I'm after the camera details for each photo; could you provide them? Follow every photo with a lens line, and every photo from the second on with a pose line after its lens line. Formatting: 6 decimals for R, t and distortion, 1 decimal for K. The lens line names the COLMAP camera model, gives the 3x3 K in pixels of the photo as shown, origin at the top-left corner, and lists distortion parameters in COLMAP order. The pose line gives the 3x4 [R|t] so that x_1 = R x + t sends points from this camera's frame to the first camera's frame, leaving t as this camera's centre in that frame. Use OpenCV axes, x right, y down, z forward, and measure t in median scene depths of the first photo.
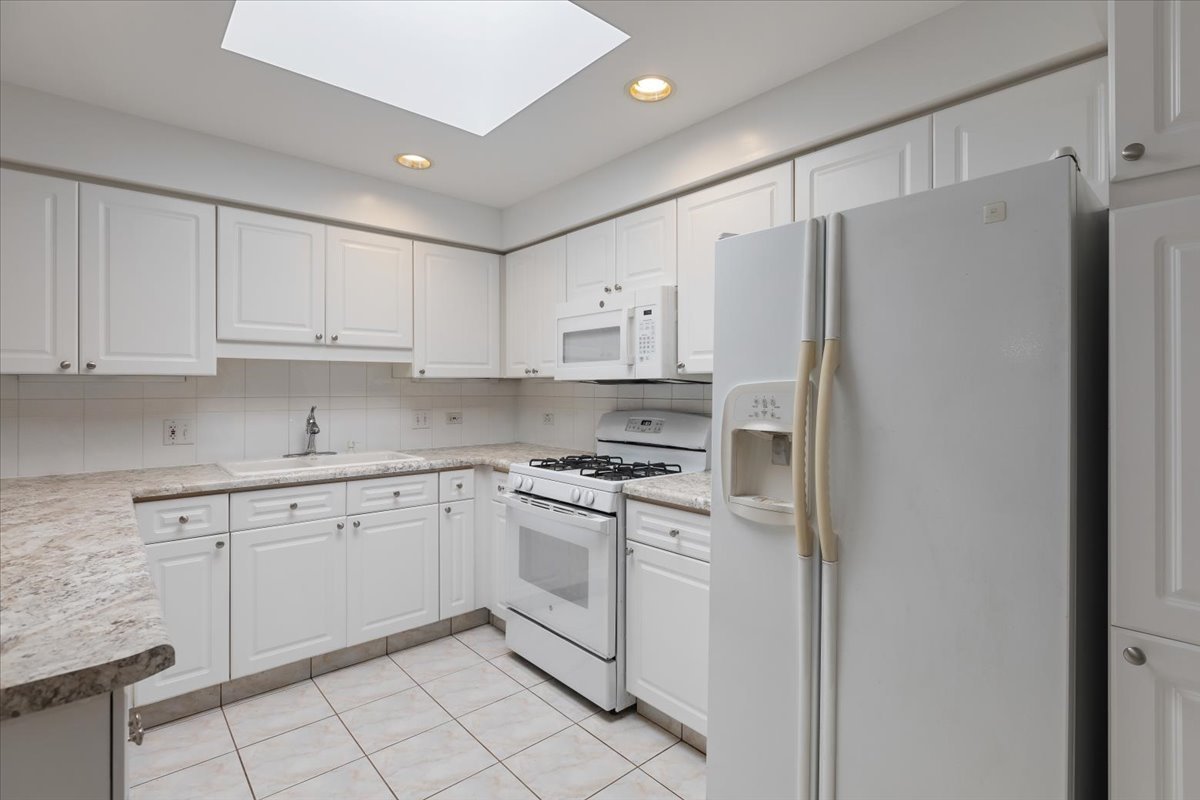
lens RADIAL K [[565.2, 0, 608.5], [0, 565.2, 389.0], [0, 0, 1]] dist [-0.001276, -0.000397]
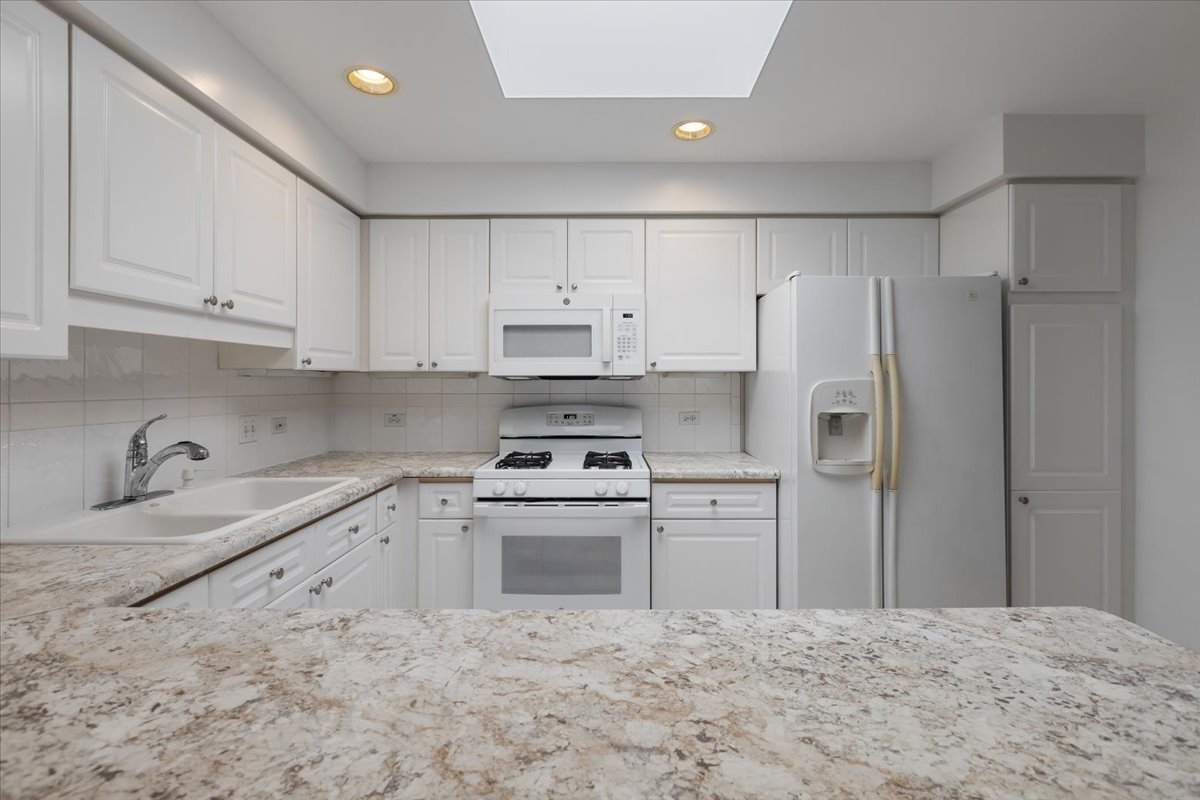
lens RADIAL K [[541.2, 0, 599.2], [0, 541.2, 384.1], [0, 0, 1]] dist [-0.001729, -0.000404]
pose [[0.669331, -0.002049, 0.742962, -0.756207], [0.001447, 0.999998, 0.001454, -0.002733], [-0.742963, 0.000102, 0.669333, 0.330225]]
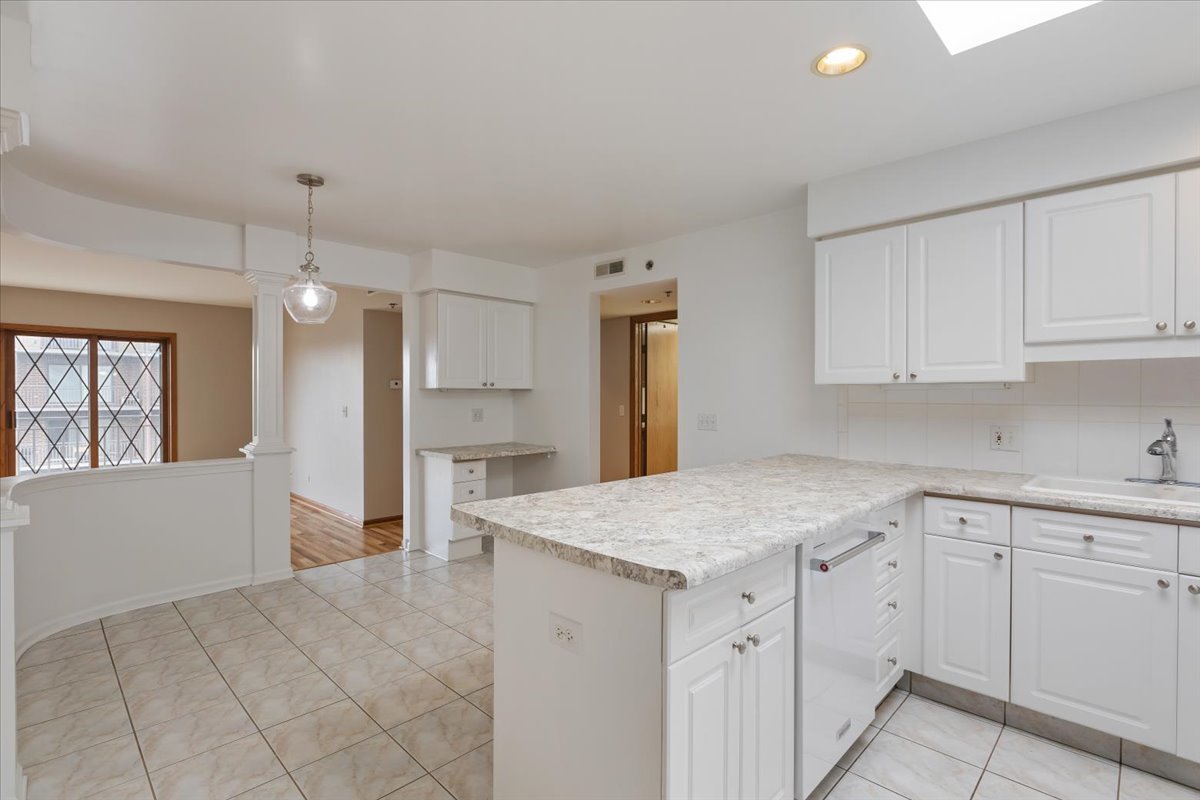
lens RADIAL K [[564.7, 0, 600.0], [0, 564.7, 400.0], [0, 0, 1]] dist [-0.001743, -0.000053]
pose [[0.067173, 0.011341, -0.997677, 0.210457], [-0.004102, 0.999930, 0.011091, -0.000218], [0.997733, 0.003348, 0.067214, 0.232495]]
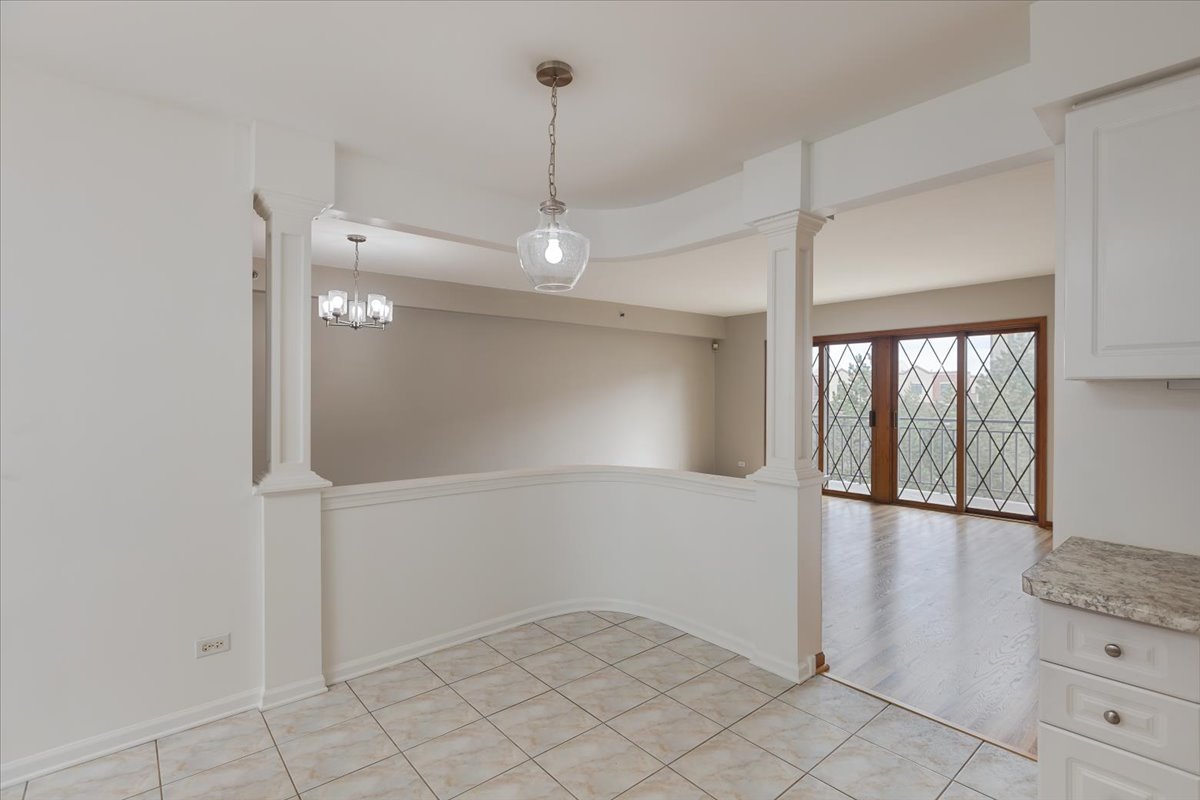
lens RADIAL K [[572.0, 0, 613.3], [0, 572.0, 396.2], [0, 0, 1]] dist [0.019444, -0.000597]
pose [[-0.999839, -0.000666, 0.017929, -1.192562], [-0.000612, 0.999995, 0.003025, 0.004349], [-0.017931, 0.003014, -0.999835, 0.527544]]
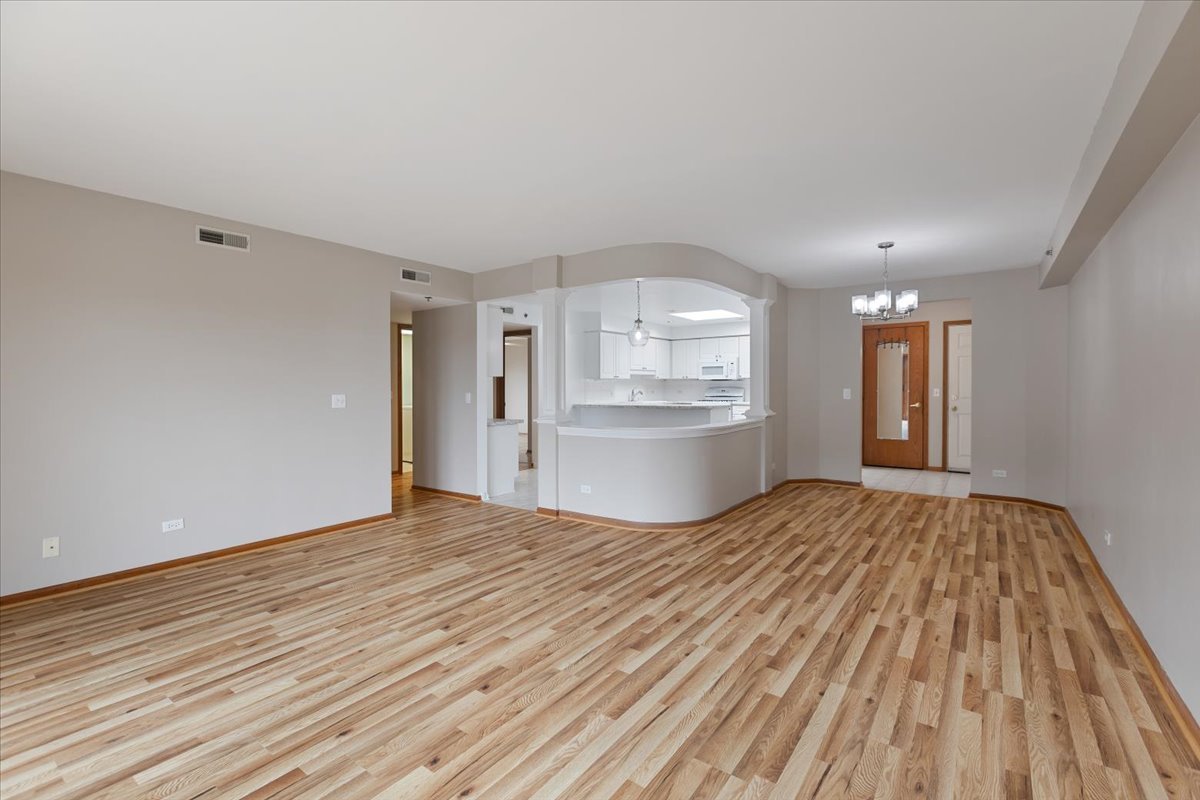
lens RADIAL K [[532.6, 0, 601.8], [0, 532.6, 391.8], [0, 0, 1]] dist [0.001171, 0.000383]
pose [[0.976146, -0.008585, 0.216945, -1.746594], [0.007305, 0.999951, 0.006700, 0.042211], [-0.216992, -0.004956, 0.976161, -2.681730]]
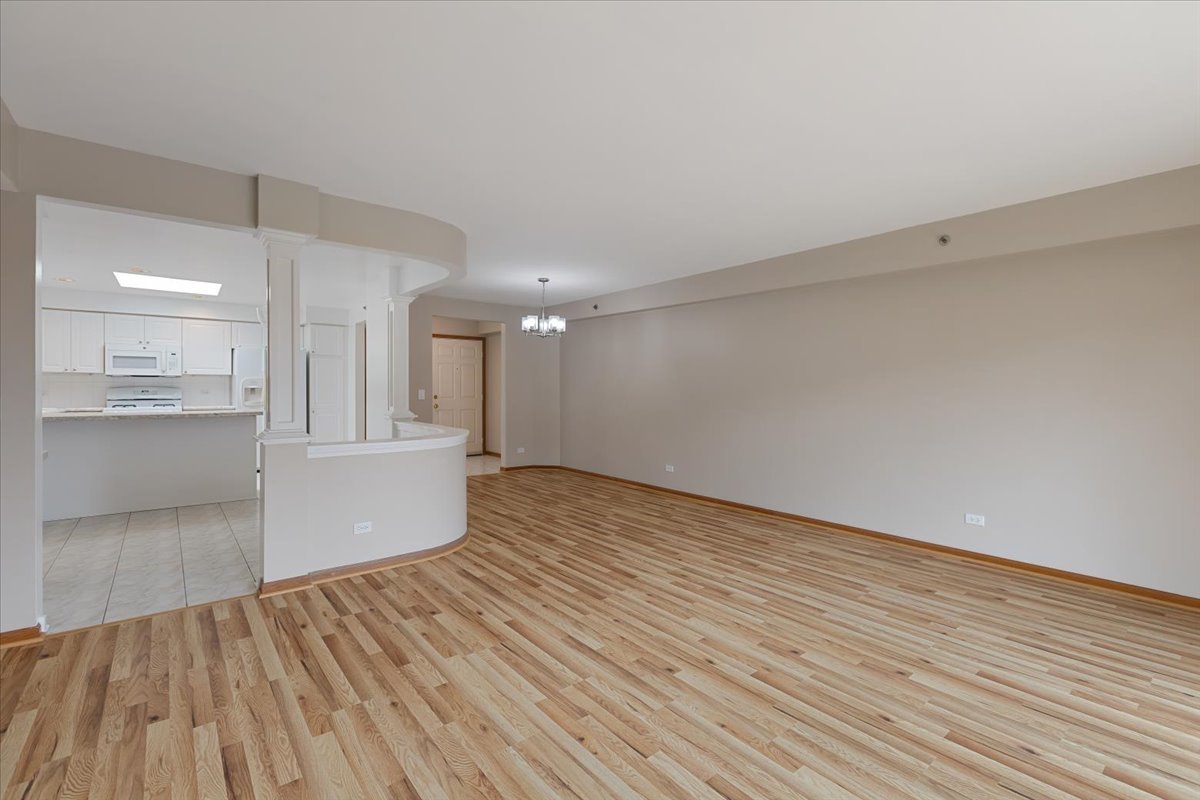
lens RADIAL K [[532.6, 0, 601.8], [0, 532.6, 391.8], [0, 0, 1]] dist [0.001171, 0.000383]
pose [[0.038014, -0.009174, 0.999235, -2.761759], [-0.003955, 0.999949, 0.009331, 0.034138], [-0.999269, -0.004307, 0.037976, -1.458019]]
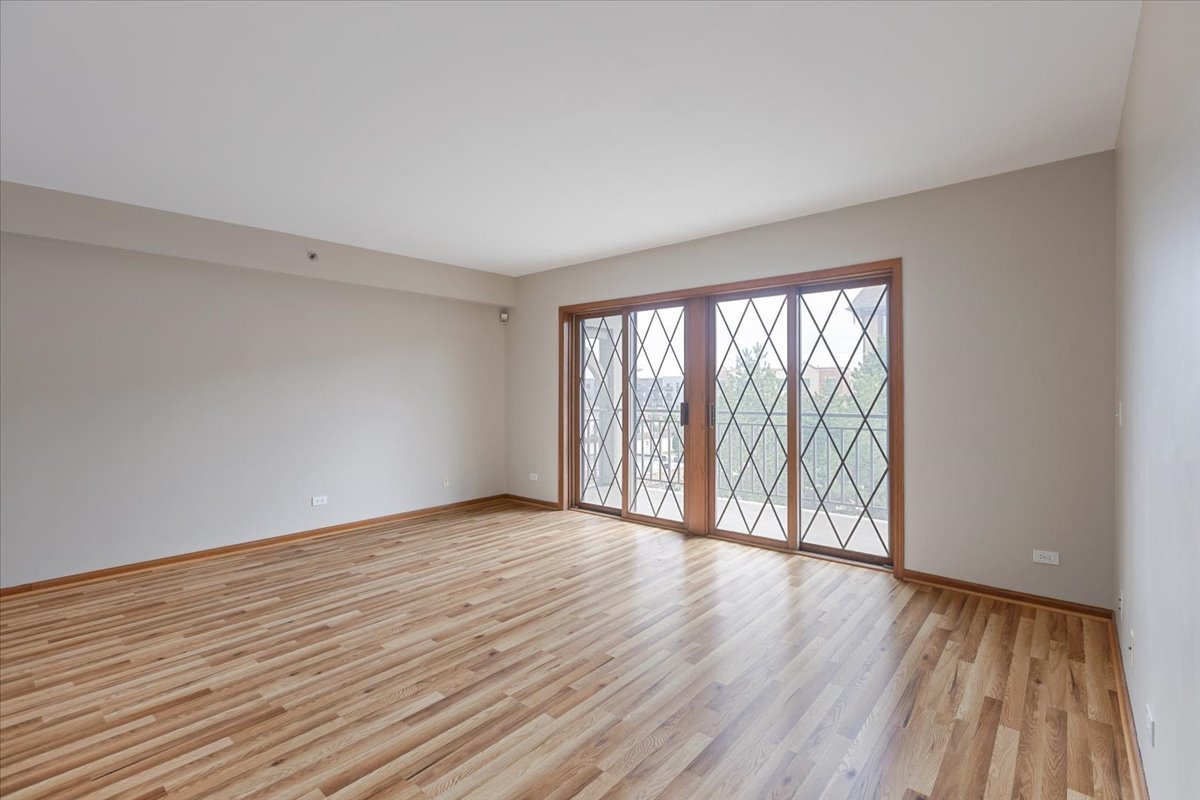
lens RADIAL K [[540.8, 0, 624.7], [0, 540.8, 379.8], [0, 0, 1]] dist [-0.000978, -0.000111]
pose [[-0.986899, -0.000487, -0.161336, -1.905325], [0.001863, 0.999894, -0.014411, 0.032119], [0.161326, -0.014523, -0.986794, -0.493096]]
